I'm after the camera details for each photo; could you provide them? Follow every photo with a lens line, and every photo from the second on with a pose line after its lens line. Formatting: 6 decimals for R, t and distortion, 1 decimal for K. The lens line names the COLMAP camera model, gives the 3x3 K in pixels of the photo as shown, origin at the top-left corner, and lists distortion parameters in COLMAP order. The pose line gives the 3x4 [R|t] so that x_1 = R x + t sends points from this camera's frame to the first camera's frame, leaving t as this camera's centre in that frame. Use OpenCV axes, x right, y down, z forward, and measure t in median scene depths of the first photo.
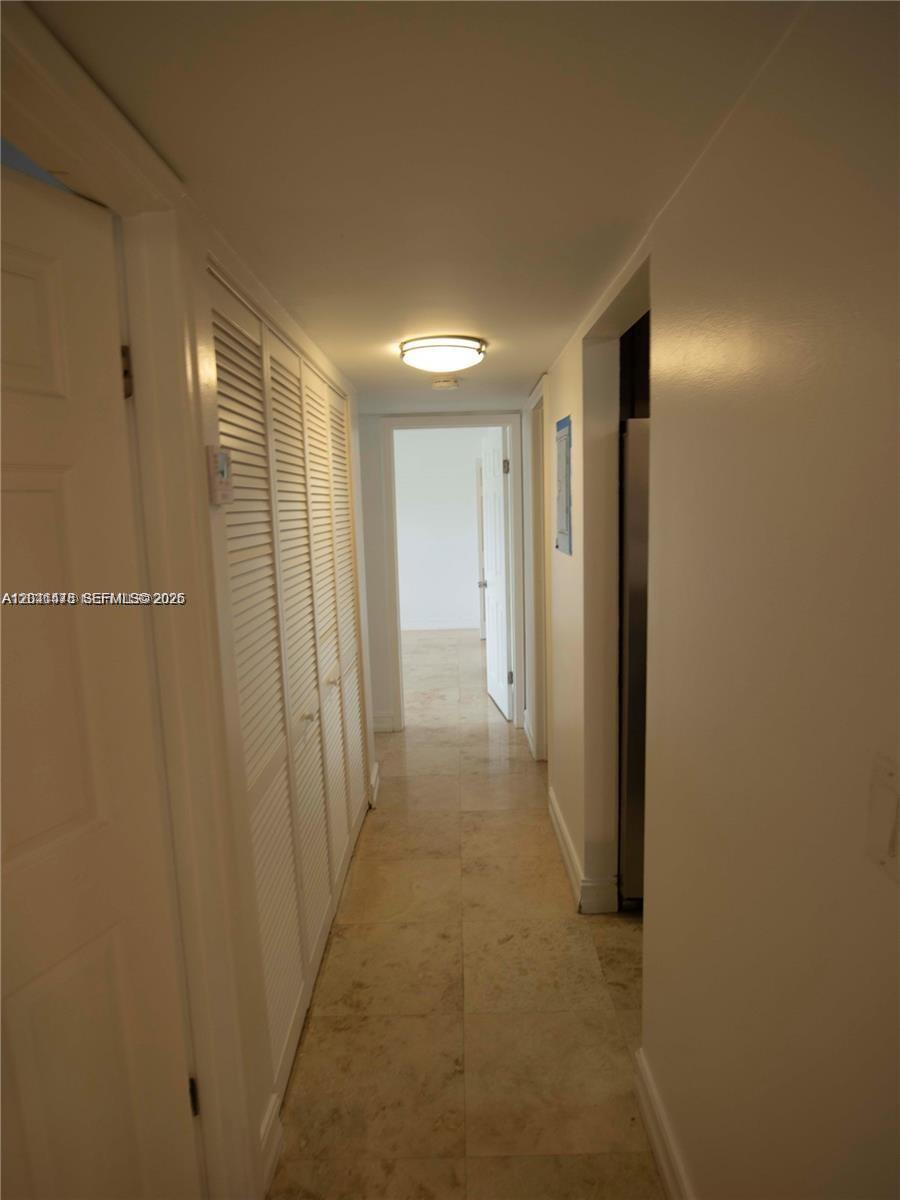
lens RADIAL K [[687.9, 0, 452.1], [0, 687.9, 600.2], [0, 0, 1]] dist [-0.029263, 0.000593]
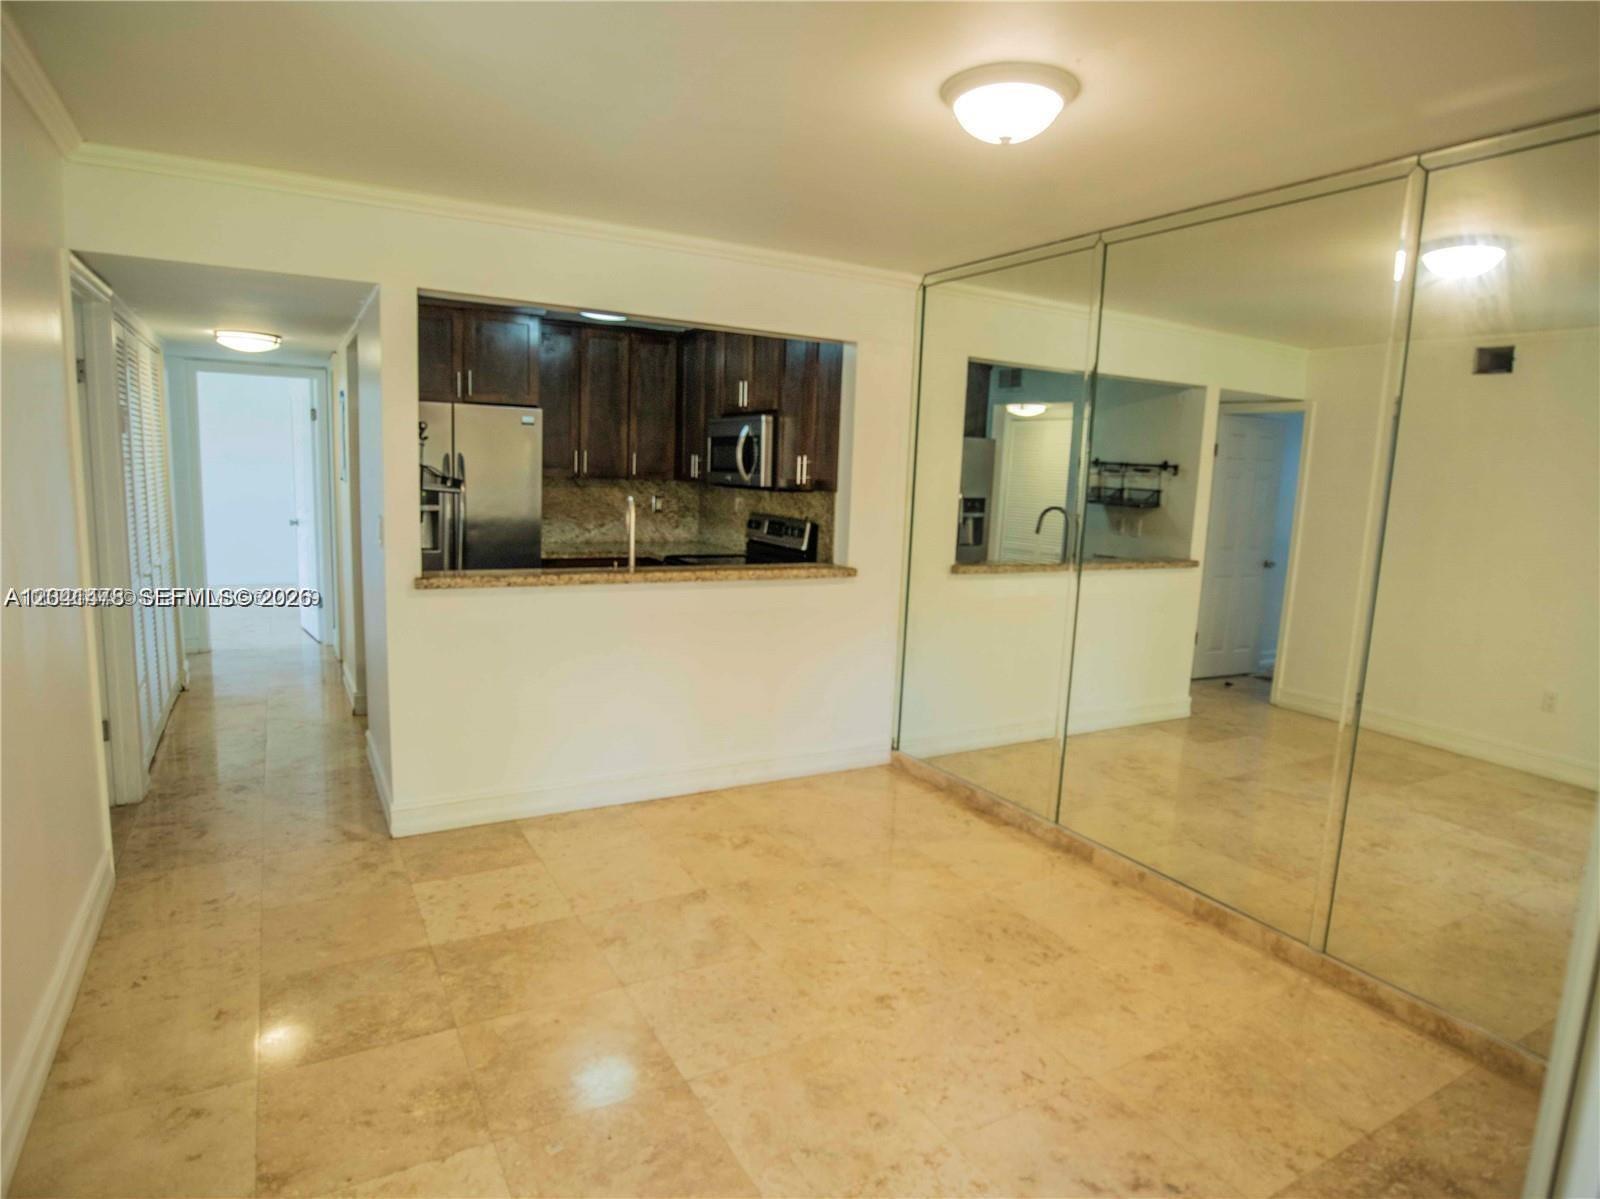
lens RADIAL K [[917.2, 0, 798.8], [0, 917.2, 595.9], [0, 0, 1]] dist [-0.029263, 0.000593]
pose [[0.864808, -0.009933, 0.502004, 0.018680], [0.008187, 0.999950, 0.005683, 0.124952], [-0.502035, -0.000805, 0.864847, -0.848496]]
